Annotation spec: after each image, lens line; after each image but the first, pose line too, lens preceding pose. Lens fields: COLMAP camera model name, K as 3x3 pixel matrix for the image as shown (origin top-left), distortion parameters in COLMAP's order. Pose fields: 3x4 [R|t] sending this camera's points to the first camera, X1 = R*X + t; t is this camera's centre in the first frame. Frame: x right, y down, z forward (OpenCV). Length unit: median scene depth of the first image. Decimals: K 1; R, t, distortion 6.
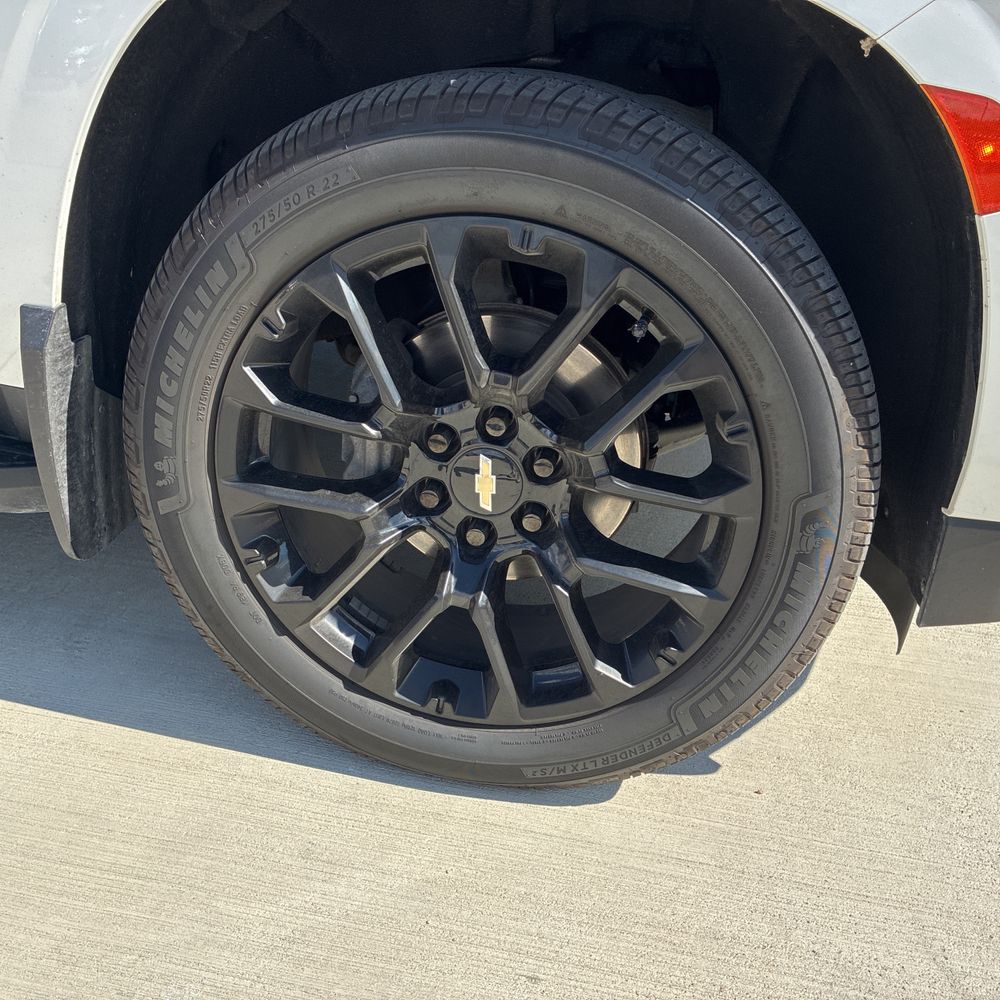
lens RADIAL K [[1020.6, 0, 500.0], [0, 1020.6, 500.0], [0, 0, 1]] dist [0.025591, -0.019365]
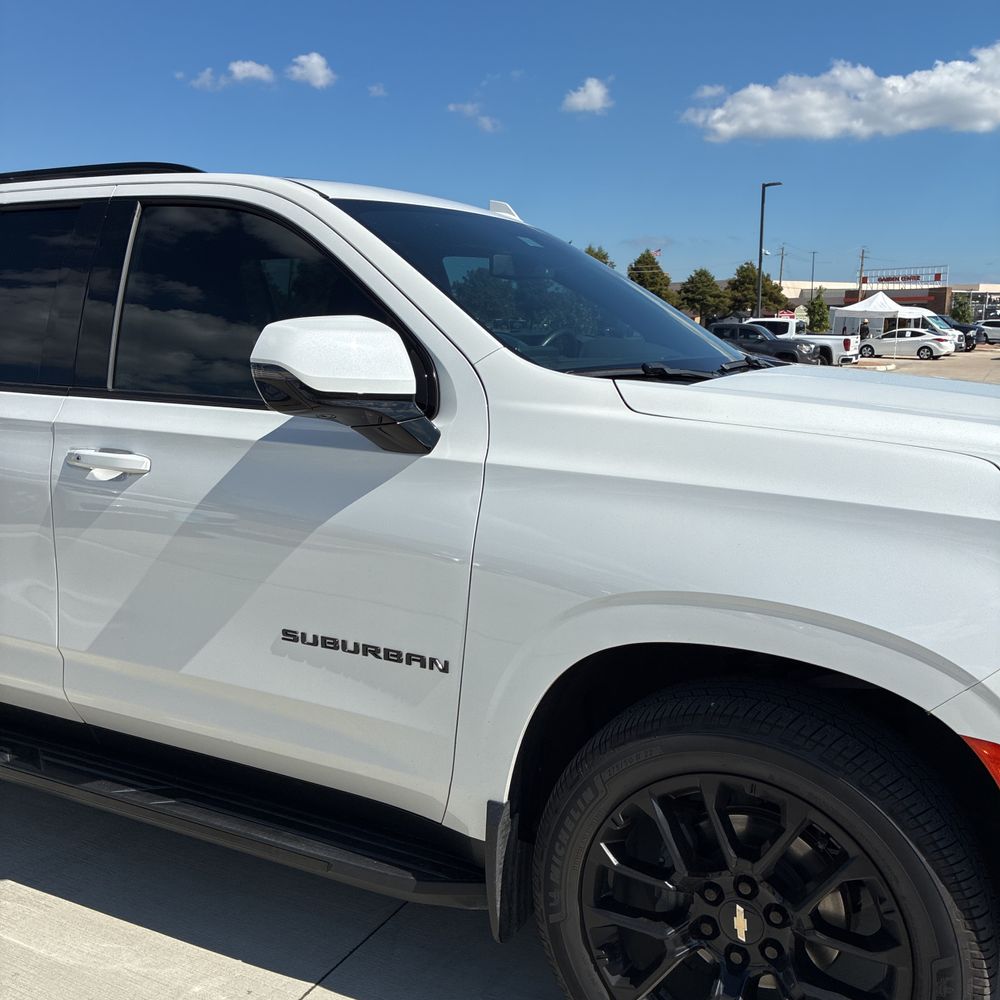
lens RADIAL K [[1014.3, 0, 507.3], [0, 1014.3, 496.1], [0, 0, 1]] dist [0.024462, -0.005039]
pose [[0.945699, -0.036633, -0.322971, 0.194615], [-0.066515, 0.950791, -0.302609, -0.155431], [0.318164, 0.307660, 0.896726, -0.841555]]
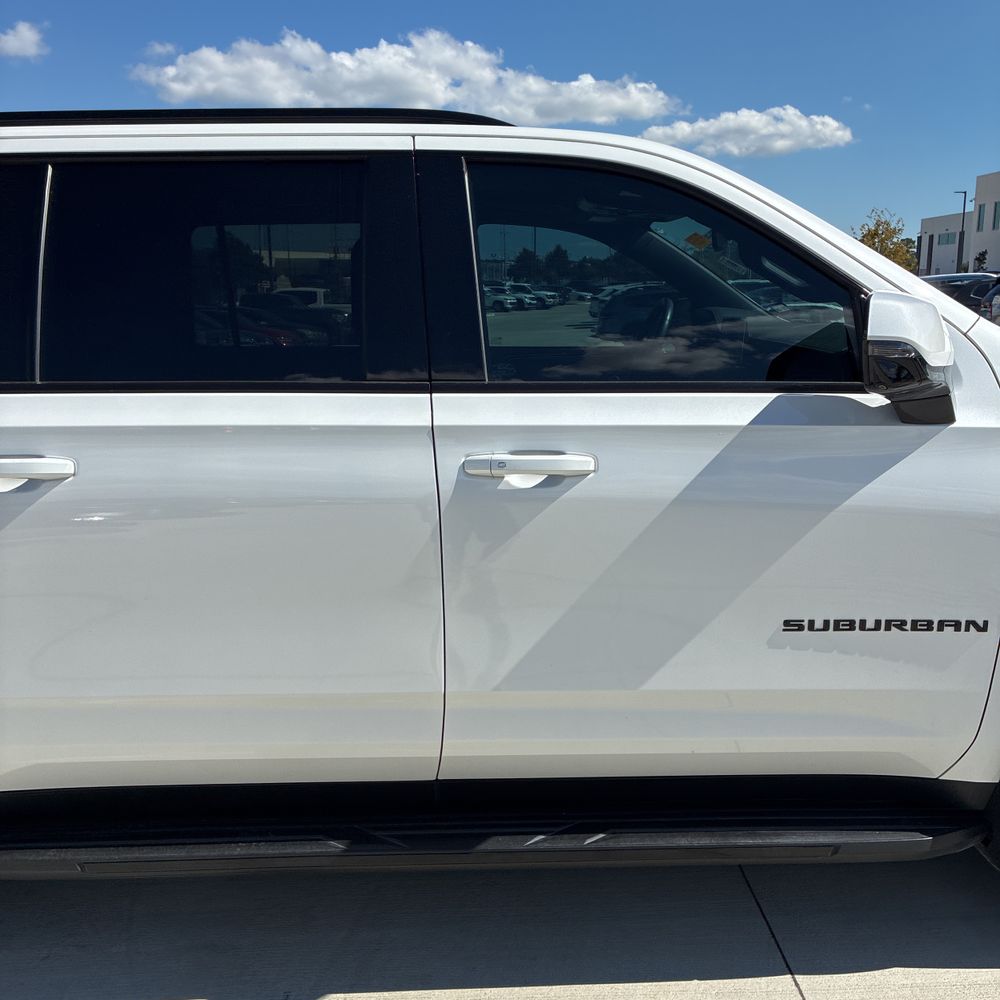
lens RADIAL K [[1020.6, 0, 500.0], [0, 1020.6, 500.0], [0, 0, 1]] dist [0.025591, -0.019365]
pose [[0.979170, -0.137730, 0.149188, -1.694386], [0.171851, 0.953483, -0.247663, -0.316845], [-0.108138, 0.268142, 0.957291, -0.953346]]
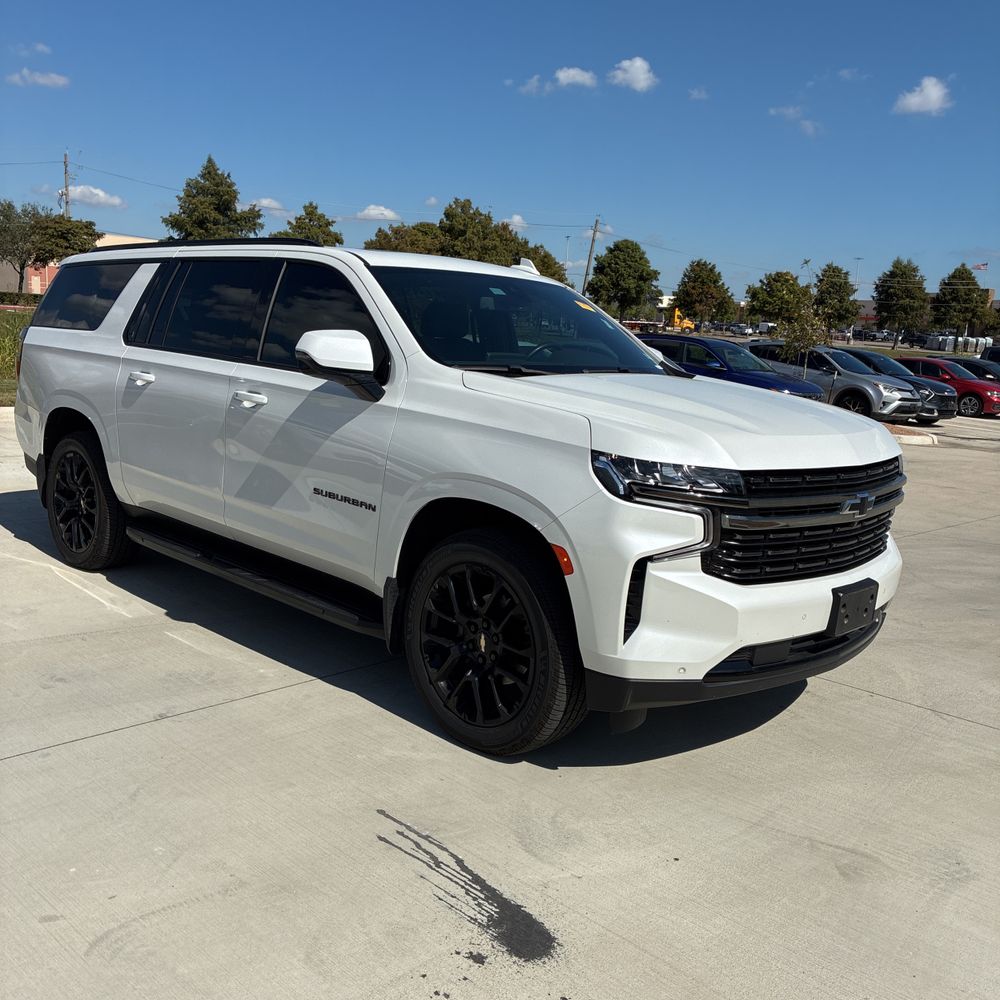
lens RADIAL K [[1020.6, 0, 500.0], [0, 1020.6, 500.0], [0, 0, 1]] dist [0.025591, -0.019365]
pose [[0.816618, 0.054753, -0.574576, 1.996642], [-0.244138, 0.934818, -0.257899, 0.409476], [0.523003, 0.350880, 0.776756, -1.783467]]
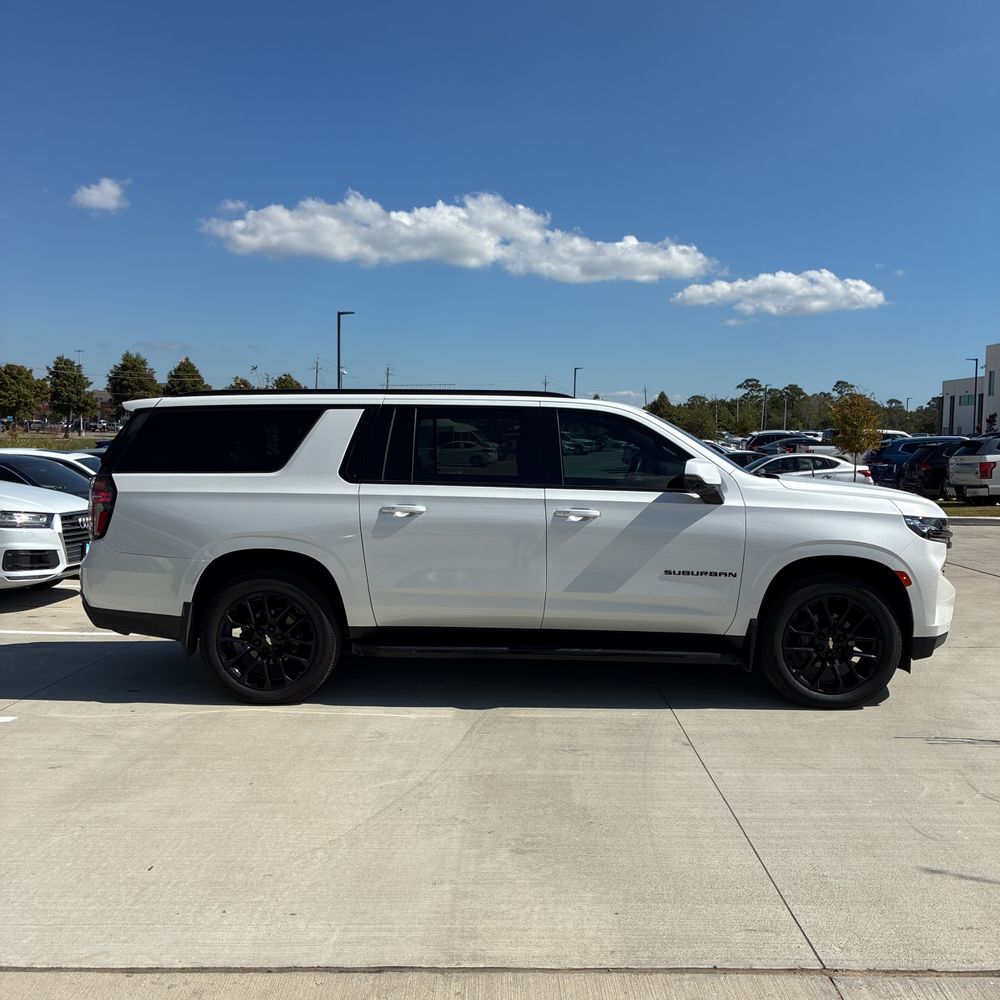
lens RADIAL K [[1028.2, 0, 522.0], [0, 1028.2, 503.4], [0, 0, 1]] dist [0.046094, -0.026805]
pose [[0.984845, -0.088044, 0.149428, -2.486344], [0.139016, 0.915897, -0.376573, 1.193293], [-0.103706, 0.391639, 0.914256, -4.307191]]
